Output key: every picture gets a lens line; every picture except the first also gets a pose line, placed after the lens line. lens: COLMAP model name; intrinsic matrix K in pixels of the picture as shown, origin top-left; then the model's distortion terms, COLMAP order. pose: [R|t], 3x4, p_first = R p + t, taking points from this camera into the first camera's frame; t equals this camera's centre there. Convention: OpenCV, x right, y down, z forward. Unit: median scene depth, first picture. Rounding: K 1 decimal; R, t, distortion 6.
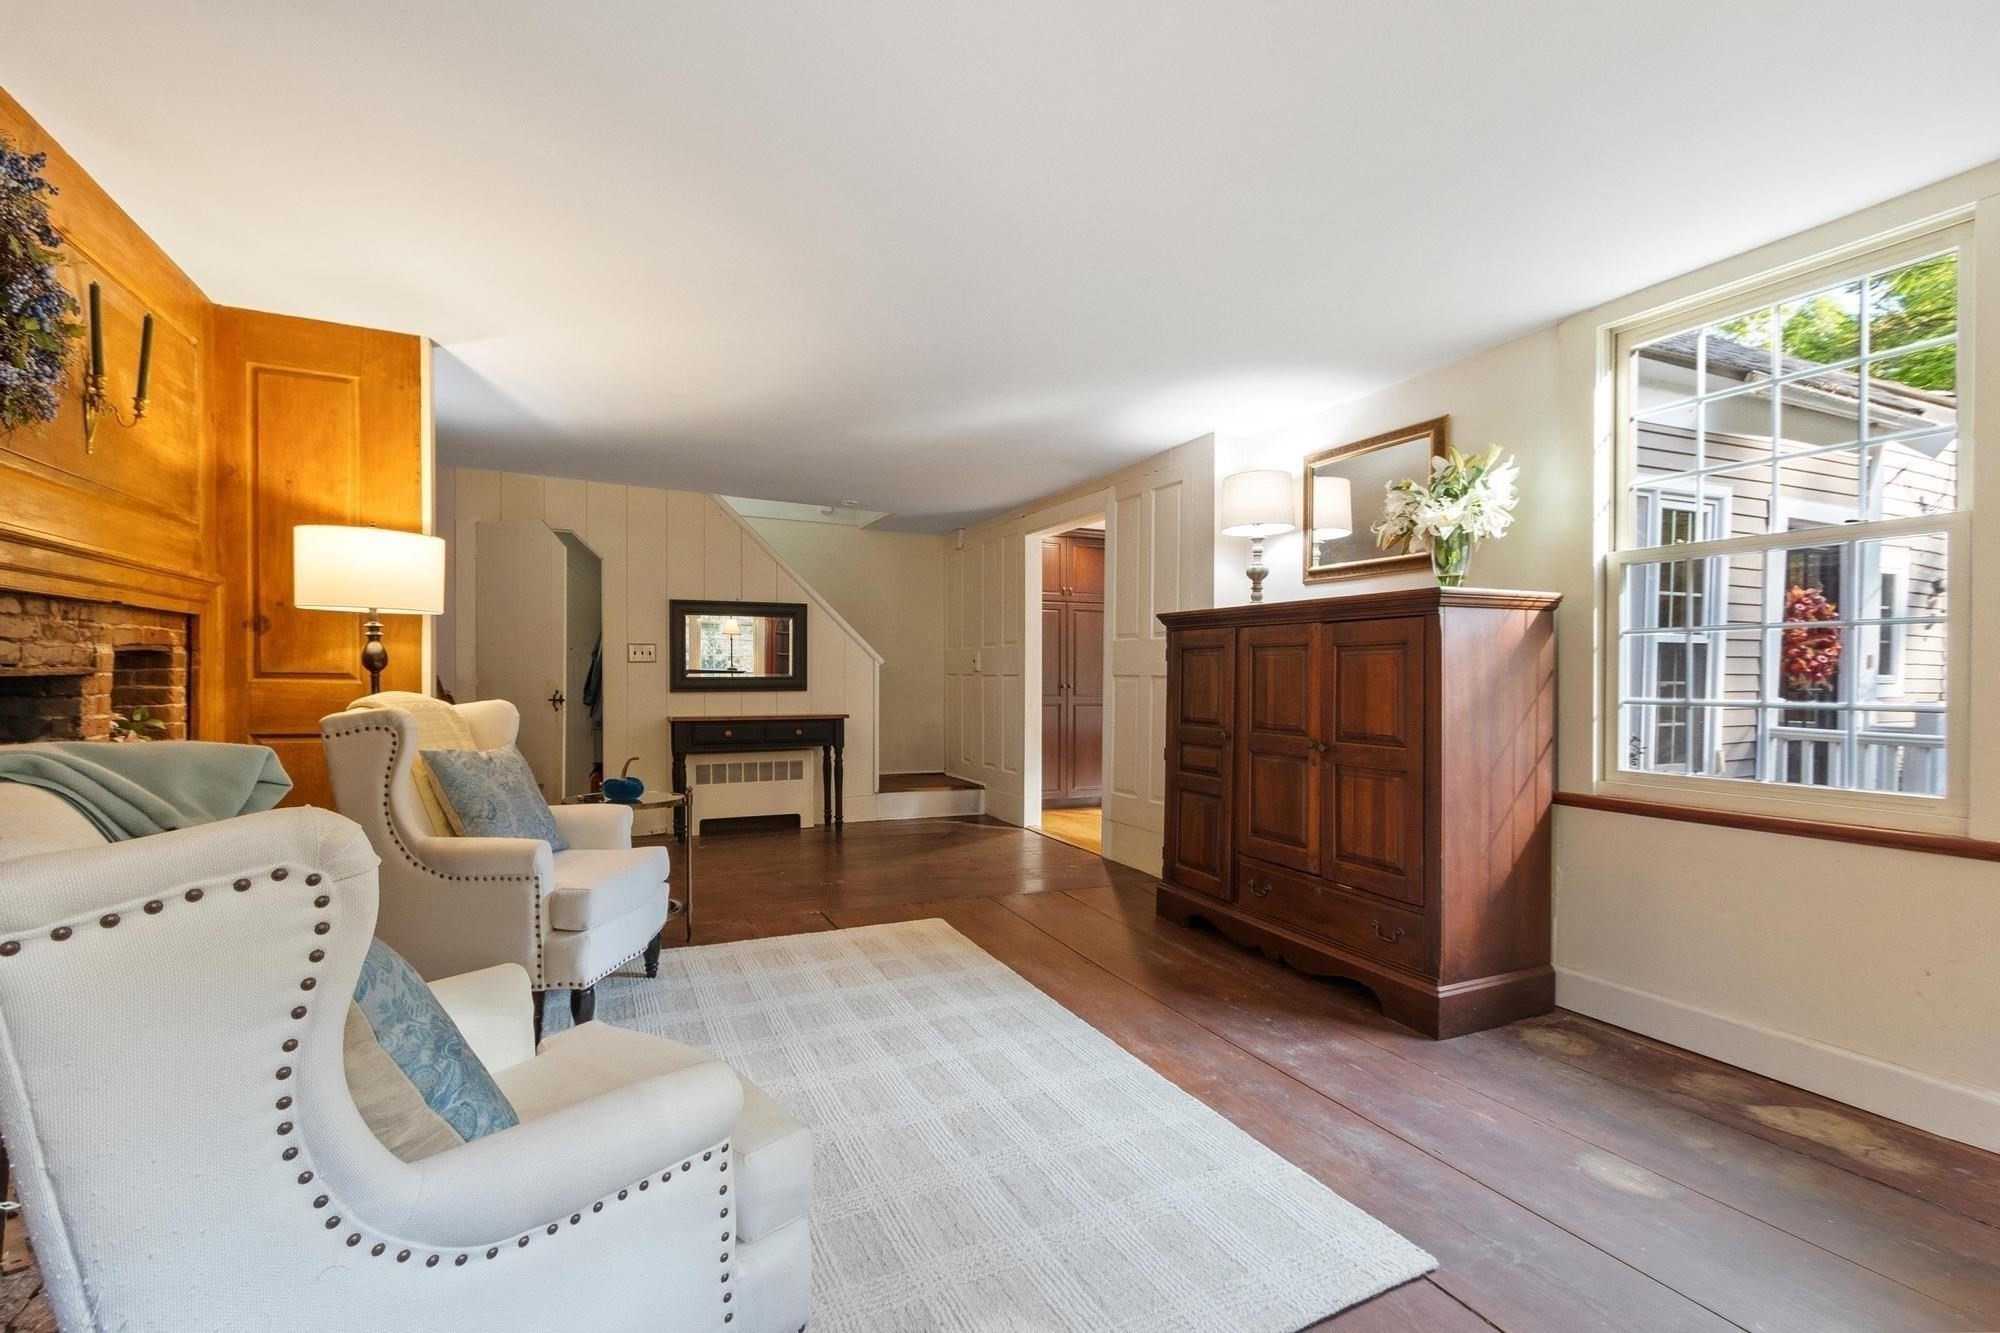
lens RADIAL K [[877.1, 0, 947.7], [0, 877.1, 678.8], [0, 0, 1]] dist [-0.001087, 0.000936]
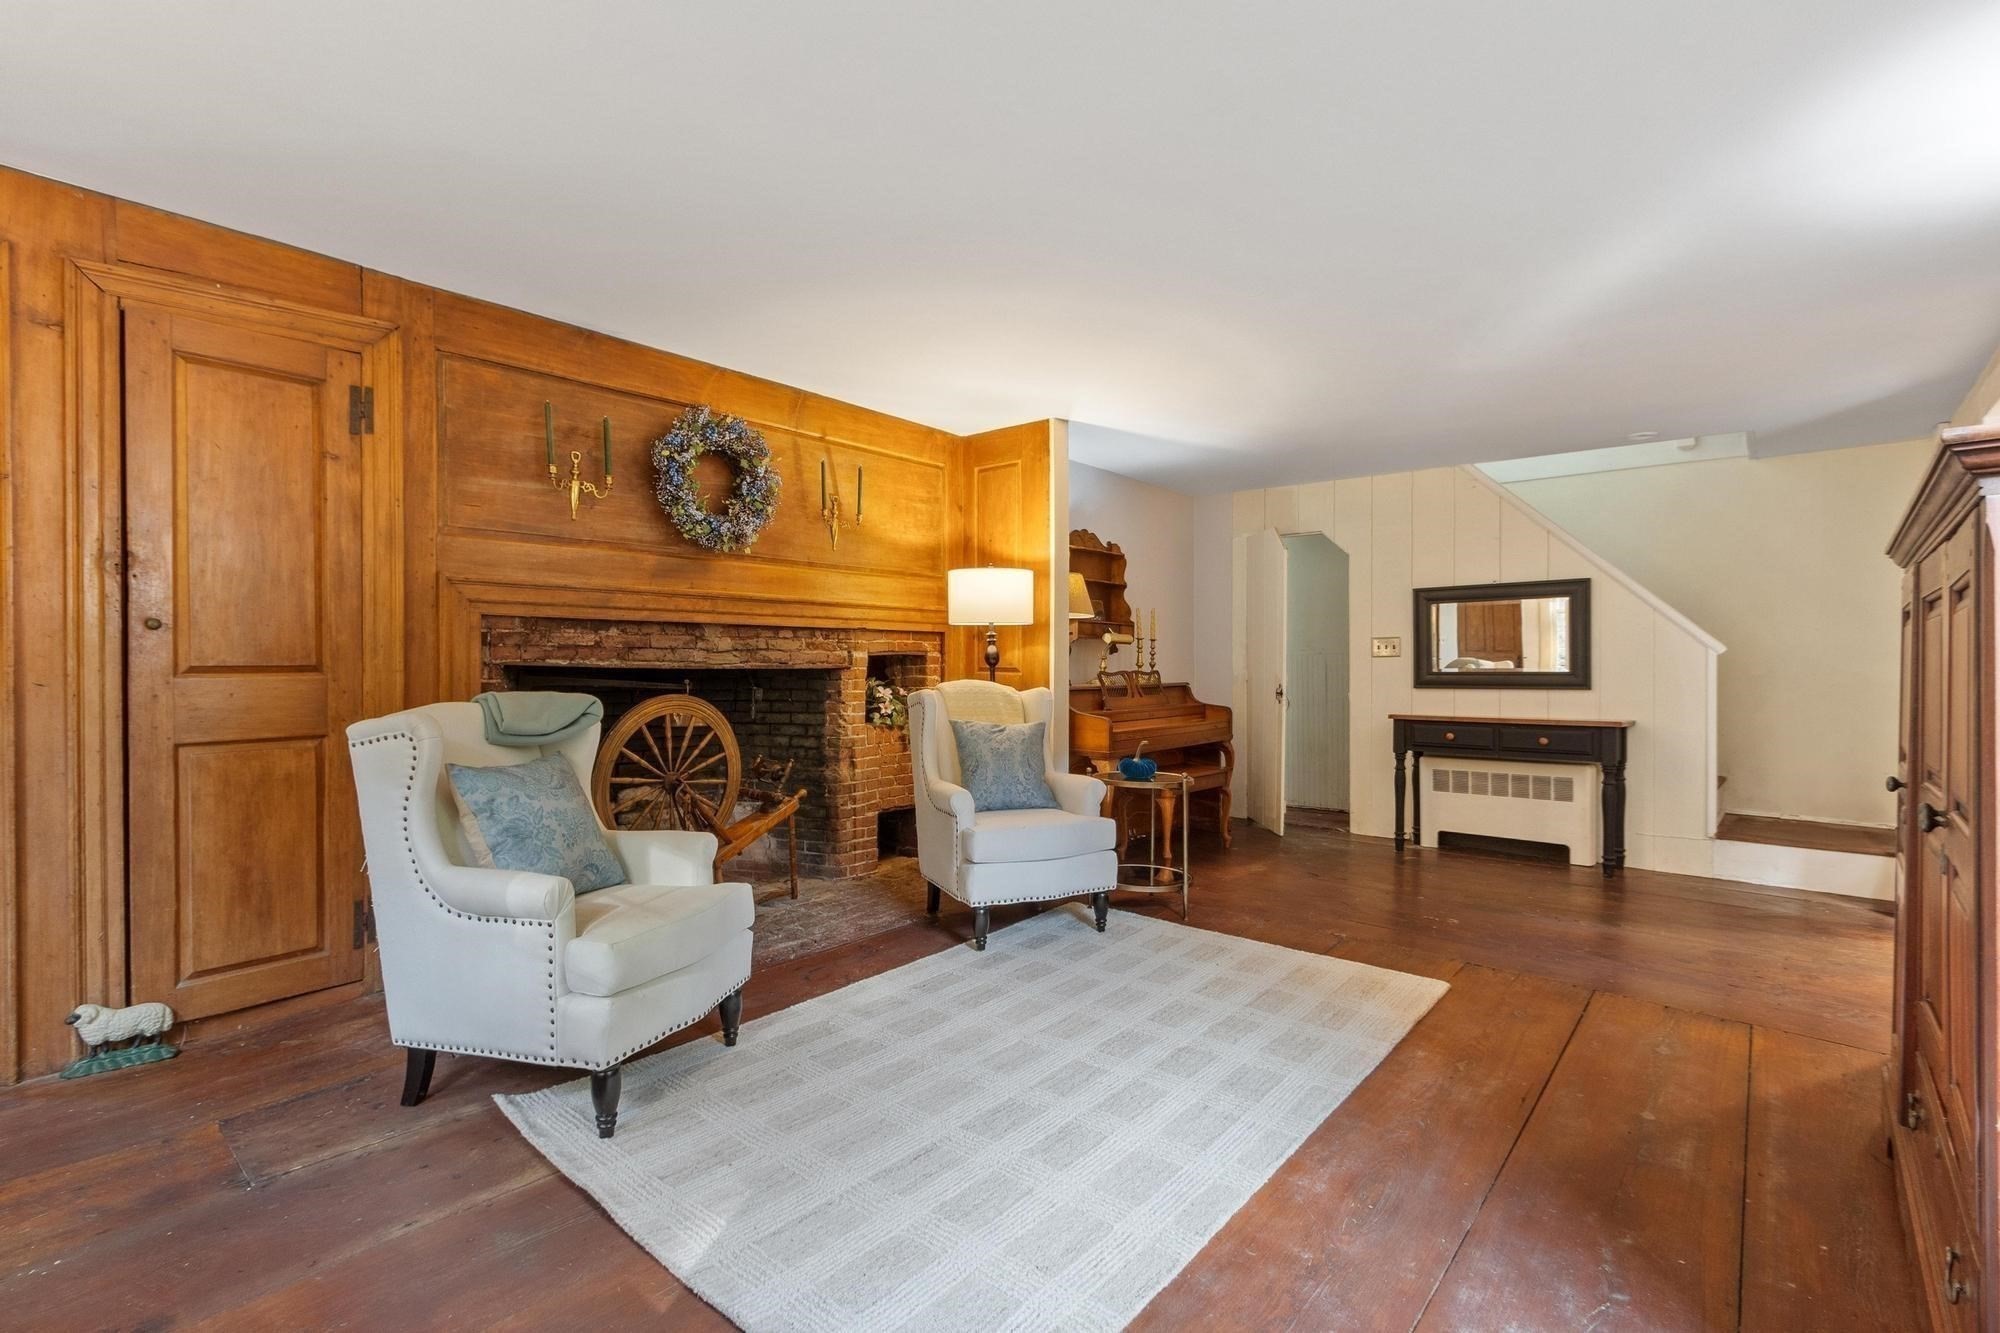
lens RADIAL K [[877.1, 0, 991.6], [0, 877.1, 670.0], [0, 0, 1]] dist [-0.001087, 0.000936]
pose [[0.420155, -0.002778, -0.907448, 0.596856], [-0.004680, 0.999975, -0.005228, 0.004925], [0.907440, 0.006443, 0.420132, 0.358756]]
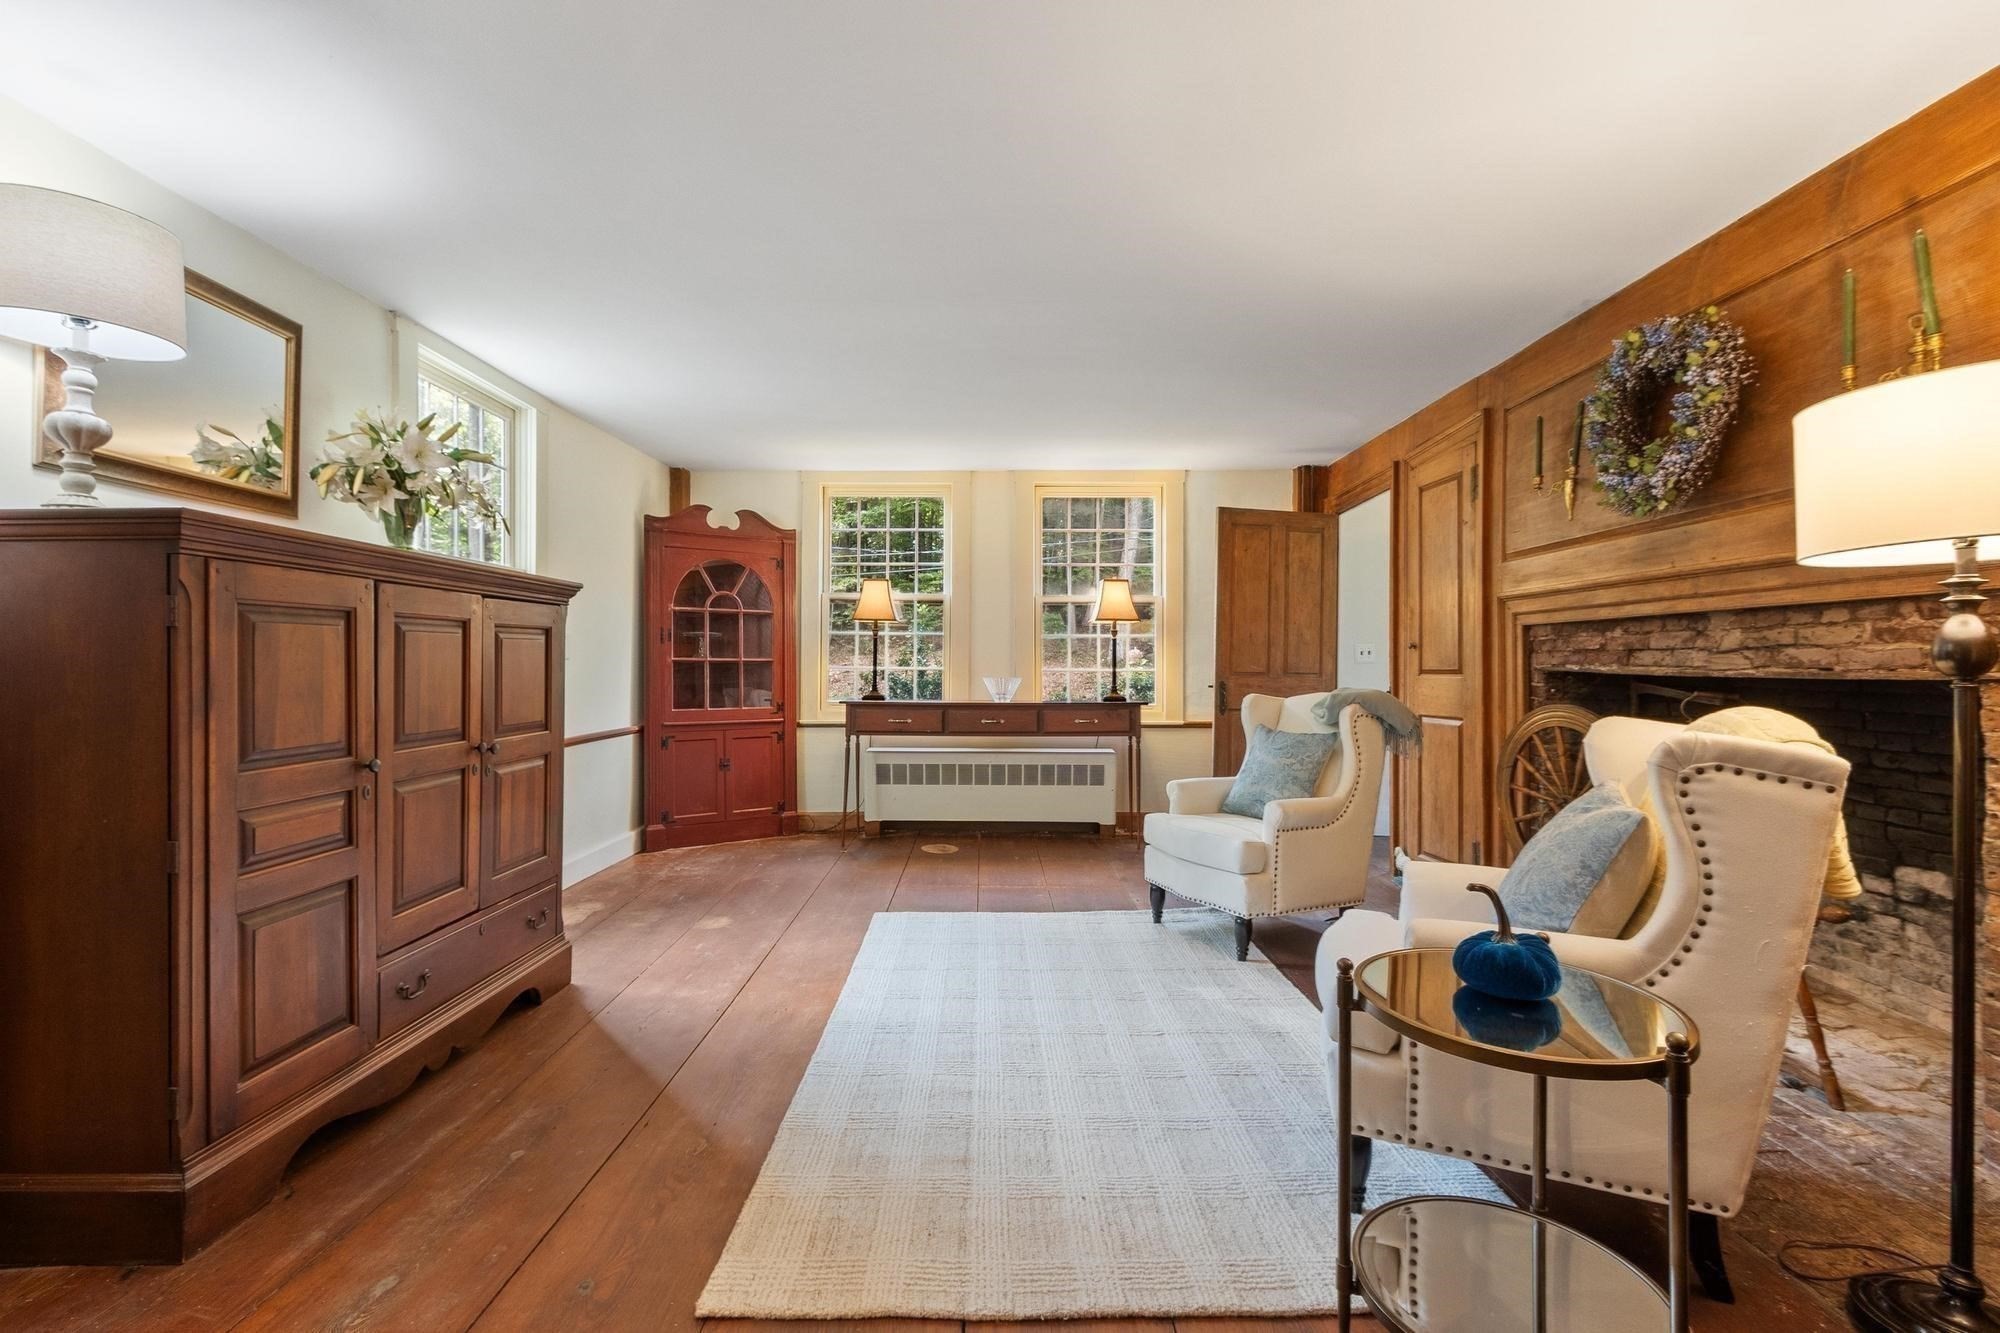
lens RADIAL K [[877.1, 0, 1007.2], [0, 877.1, 663.6], [0, 0, 1]] dist [-0.001087, 0.000936]
pose [[-0.928730, -0.011834, 0.370567, -0.311158], [-0.009587, 0.999923, 0.007906, -0.013112], [-0.370632, 0.003790, -0.928772, 1.498899]]
